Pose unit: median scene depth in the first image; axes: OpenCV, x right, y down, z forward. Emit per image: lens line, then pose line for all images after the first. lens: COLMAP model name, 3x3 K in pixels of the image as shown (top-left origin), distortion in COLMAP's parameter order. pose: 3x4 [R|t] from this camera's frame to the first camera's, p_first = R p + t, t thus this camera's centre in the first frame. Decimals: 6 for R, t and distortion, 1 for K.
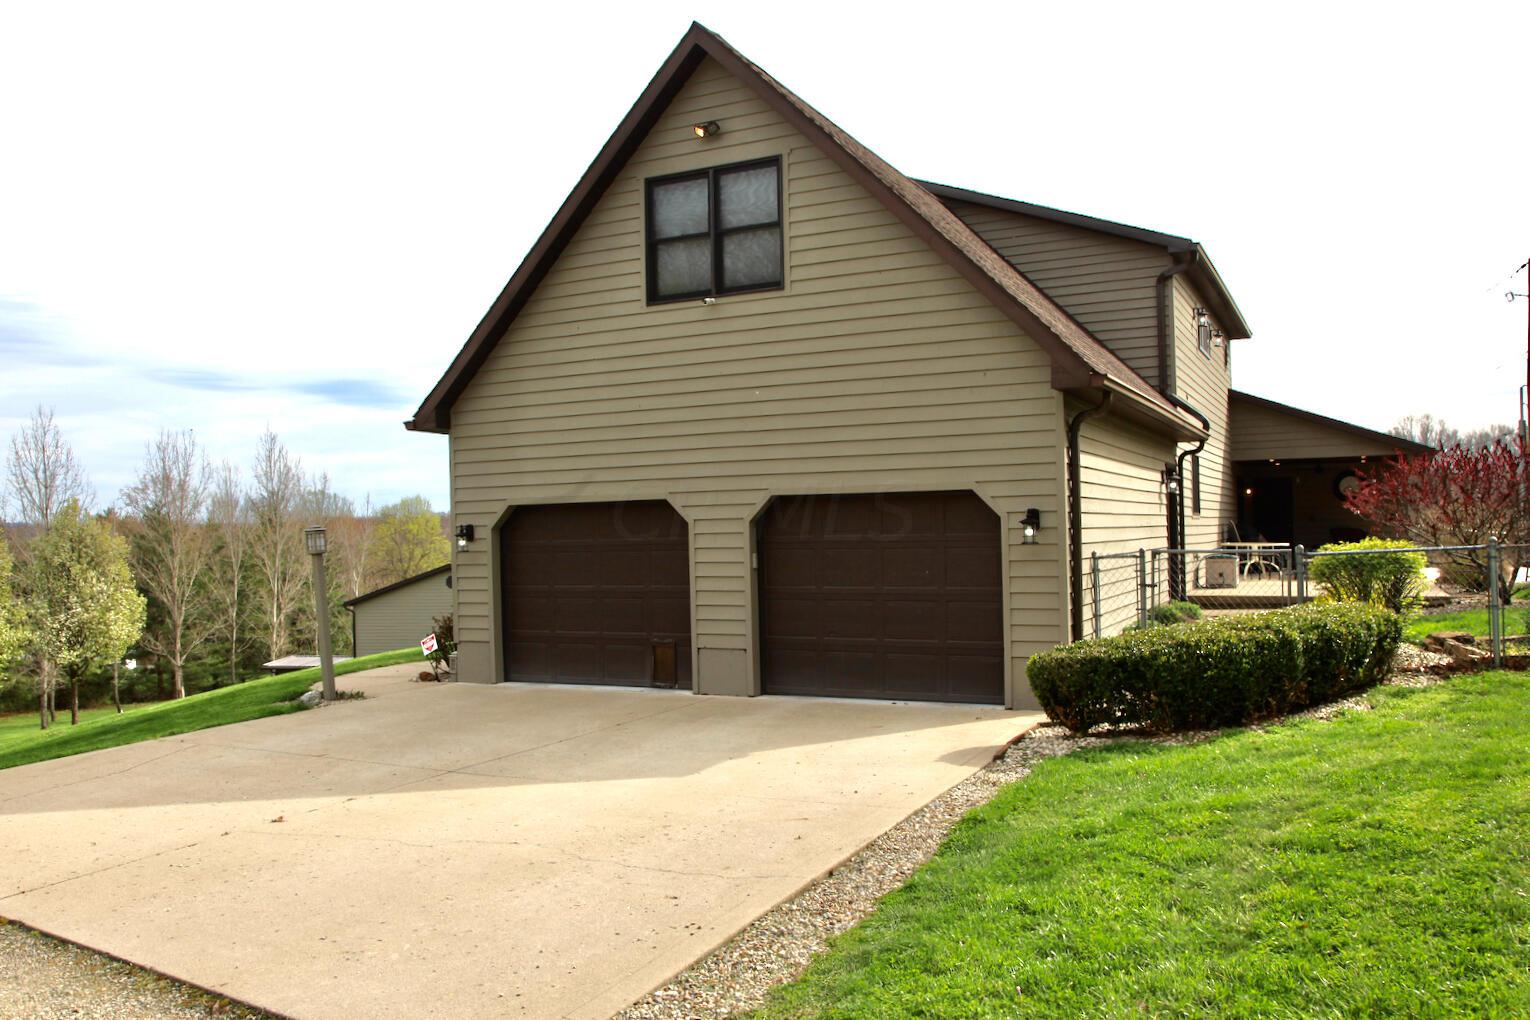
lens RADIAL K [[1197.5, 0, 767.8], [0, 1197.5, 534.6], [0, 0, 1]] dist [-0.075080, 0.000751]
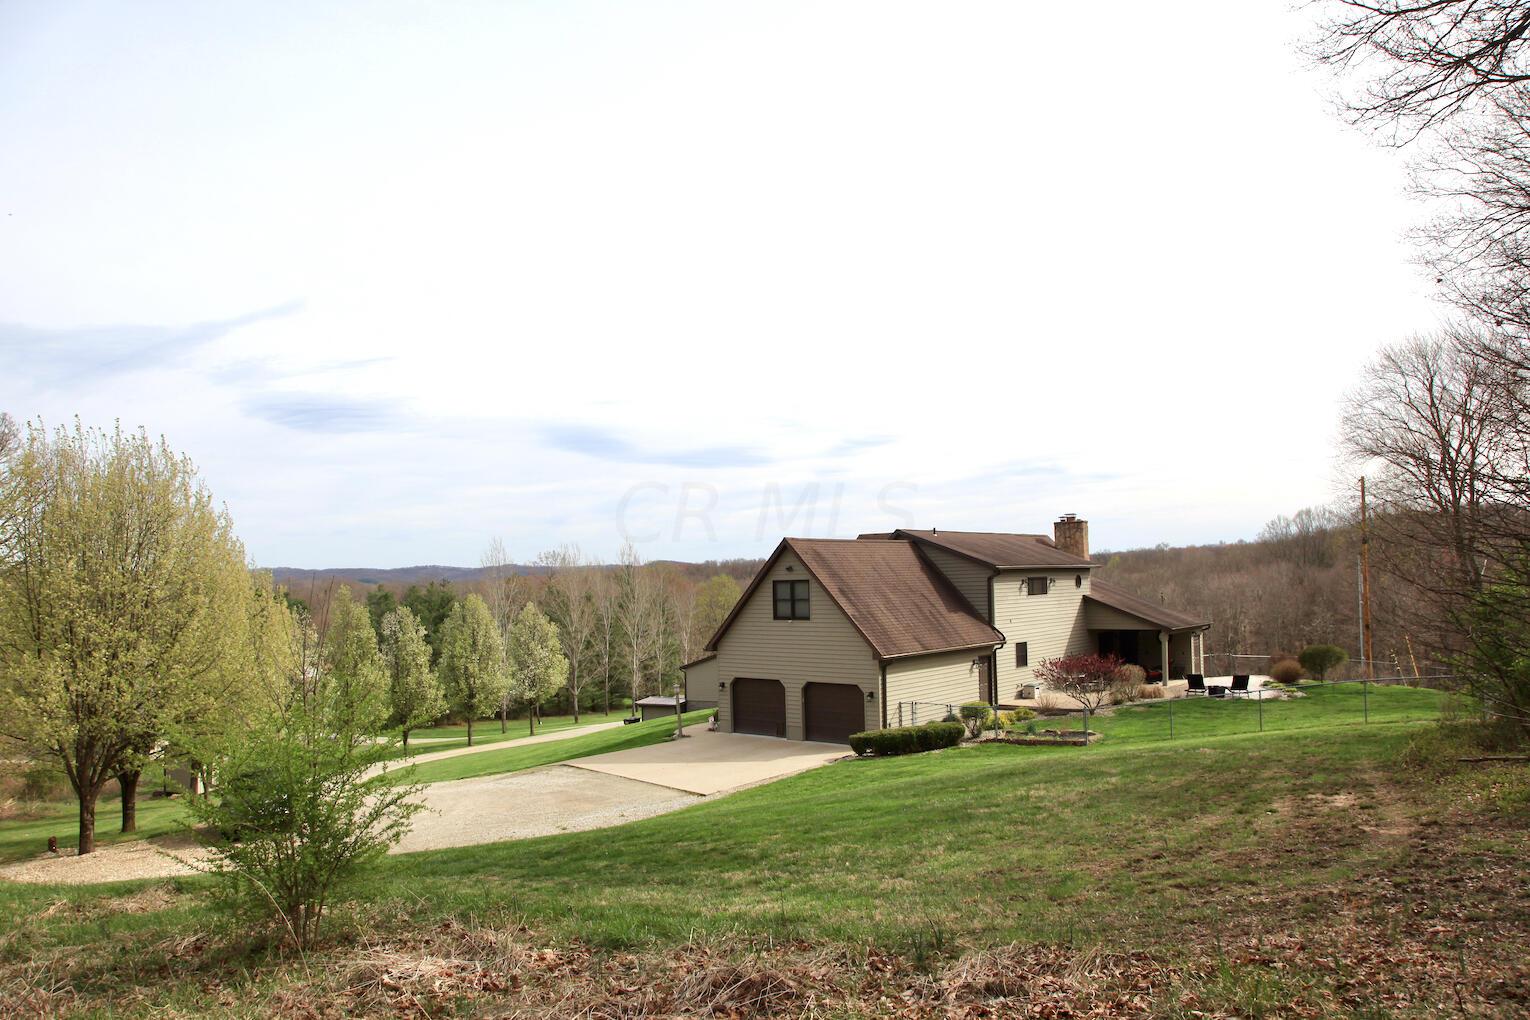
lens RADIAL K [[1029.1, 0, 765.0], [0, 1029.1, 510.0], [0, 0, 1]] dist [-0.071508, 0.000356]
pose [[0.967584, -0.015227, -0.252090, 0.588690], [-0.000701, 0.998015, -0.062973, -0.311920], [0.252549, 0.061109, 0.965653, -1.744656]]
